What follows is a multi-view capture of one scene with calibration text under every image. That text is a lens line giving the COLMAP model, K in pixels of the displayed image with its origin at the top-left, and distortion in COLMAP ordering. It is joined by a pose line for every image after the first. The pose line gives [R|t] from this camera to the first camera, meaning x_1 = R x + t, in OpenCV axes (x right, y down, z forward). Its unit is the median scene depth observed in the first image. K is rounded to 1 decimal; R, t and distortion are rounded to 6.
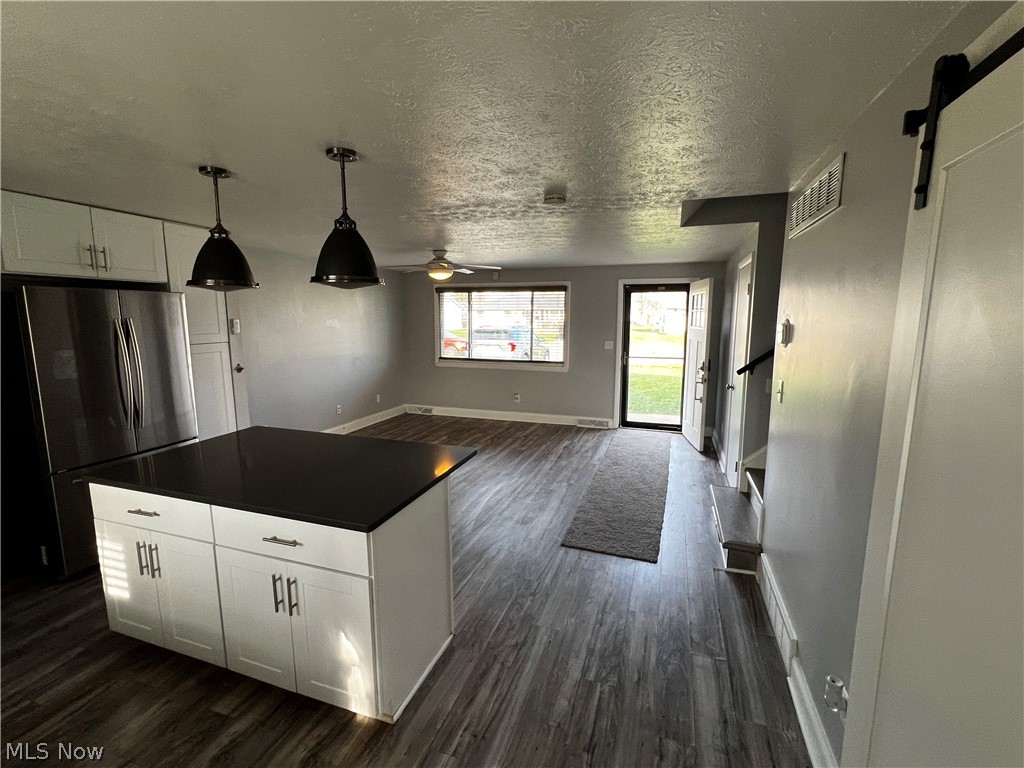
lens RADIAL K [[469.8, 0, 509.4], [0, 469.8, 385.8], [0, 0, 1]] dist [-0.010223, -0.000237]
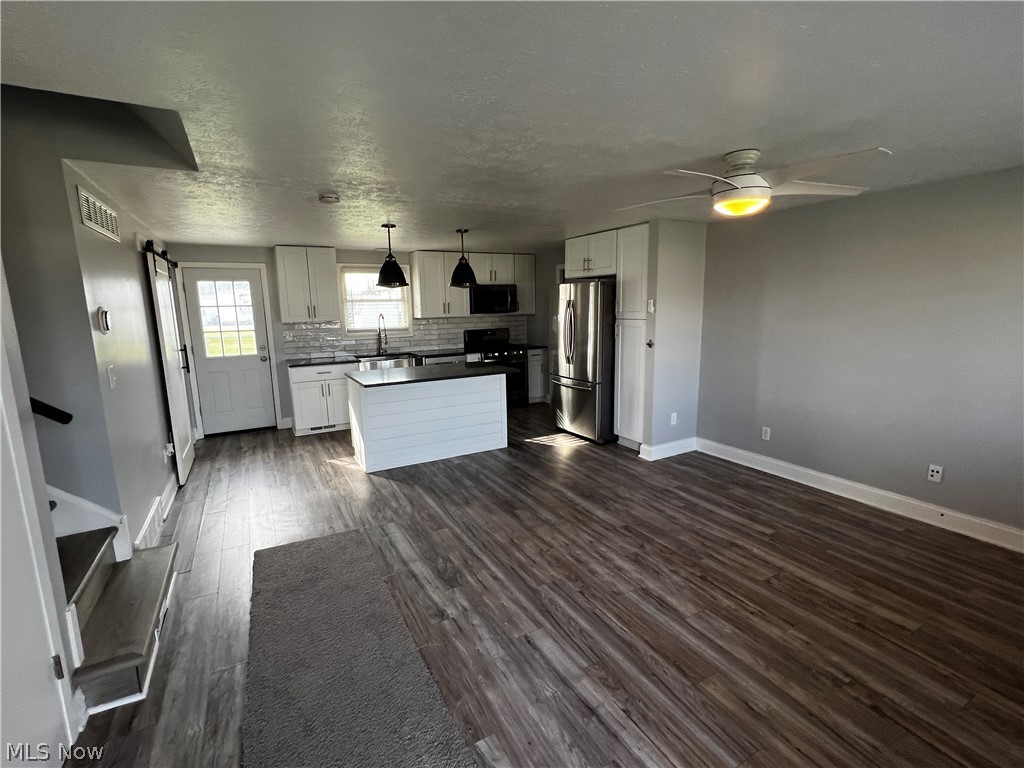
lens RADIAL K [[469.8, 0, 509.4], [0, 469.8, 385.8], [0, 0, 1]] dist [-0.010223, -0.000237]
pose [[-0.669939, 0.140281, -0.729043, 0.307519], [-0.093762, 0.958137, 0.270523, -0.136344], [0.736472, 0.249590, -0.628740, 0.949238]]
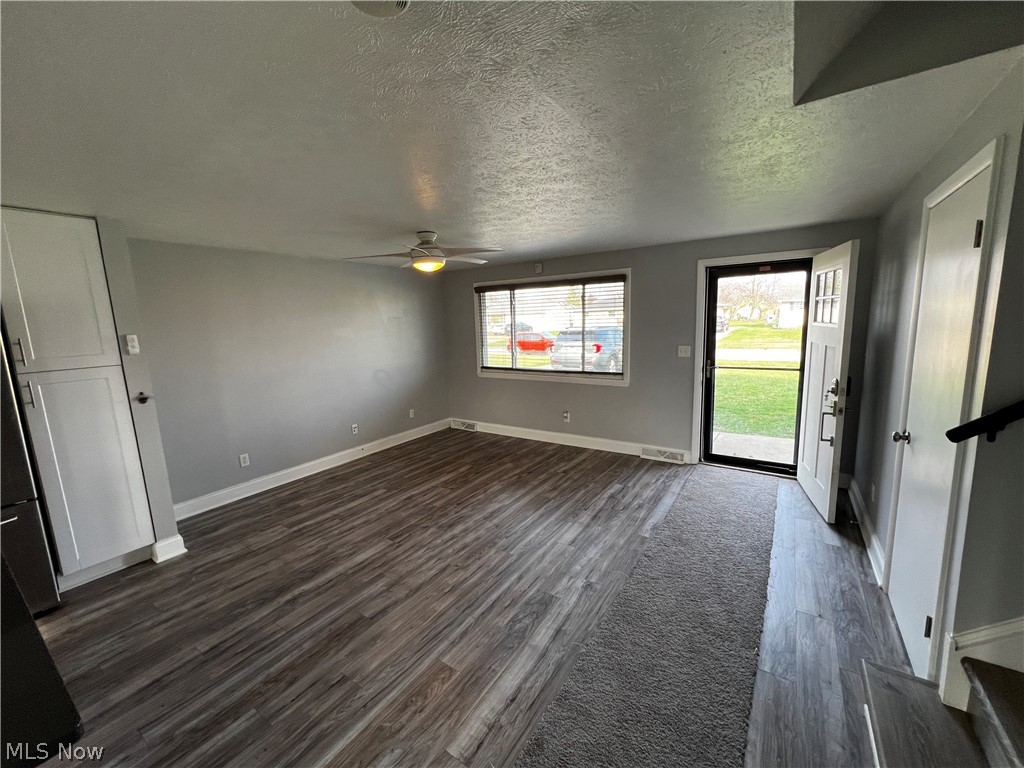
lens RADIAL K [[414.4, 0, 507.6], [0, 414.4, 383.7], [0, 0, 1]] dist [-0.006738, 0.000840]
pose [[0.965725, 0.005109, -0.259515, 0.119182], [-0.002465, 0.999942, 0.010513, -0.044506], [0.259554, -0.009513, 0.965682, 0.317927]]
